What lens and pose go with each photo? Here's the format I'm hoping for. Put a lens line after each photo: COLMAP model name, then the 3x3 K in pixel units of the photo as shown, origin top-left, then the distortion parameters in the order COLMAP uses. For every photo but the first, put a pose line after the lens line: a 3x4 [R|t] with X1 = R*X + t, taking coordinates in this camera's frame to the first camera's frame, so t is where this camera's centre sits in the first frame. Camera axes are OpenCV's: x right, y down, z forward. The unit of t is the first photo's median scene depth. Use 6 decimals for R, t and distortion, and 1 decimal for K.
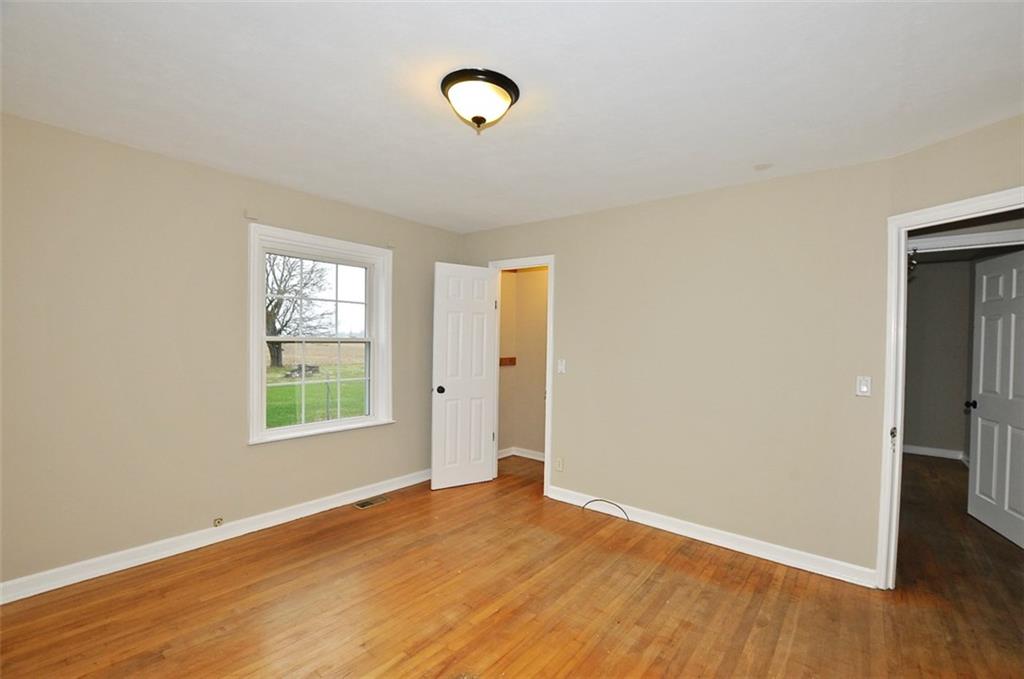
lens RADIAL K [[448.9, 0, 517.0], [0, 448.9, 345.5], [0, 0, 1]] dist [-0.038801, 0.007879]
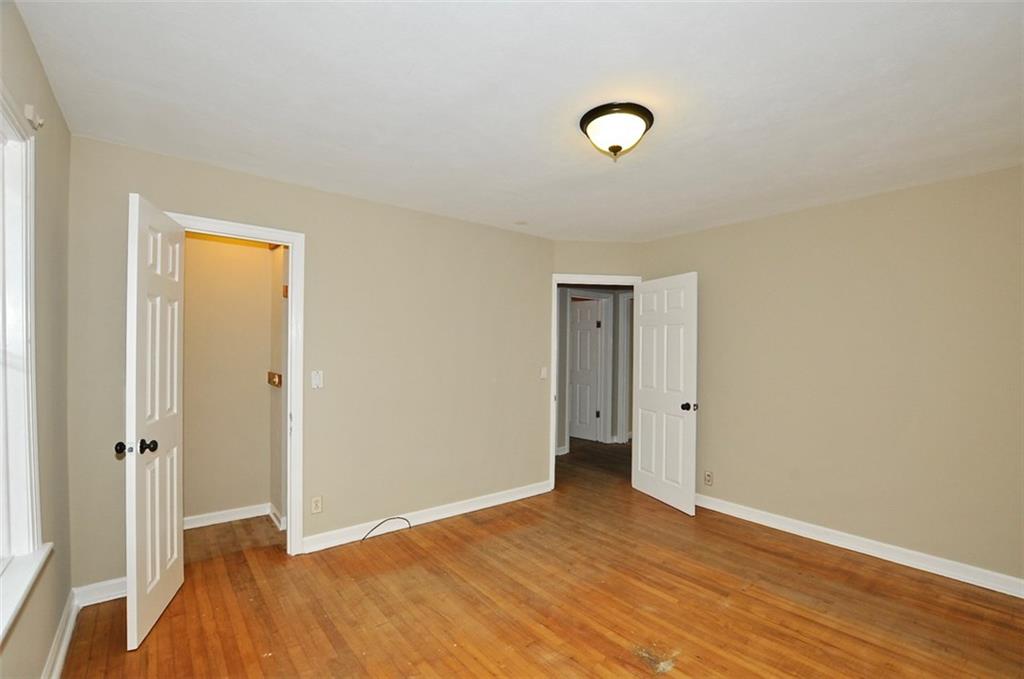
lens RADIAL K [[448.9, 0, 517.0], [0, 448.9, 345.5], [0, 0, 1]] dist [-0.038801, 0.007879]
pose [[0.208762, -0.014266, 0.977862, -0.889369], [0.008367, 0.999883, 0.012801, -0.030372], [-0.977931, 0.005510, 0.208857, 0.750873]]
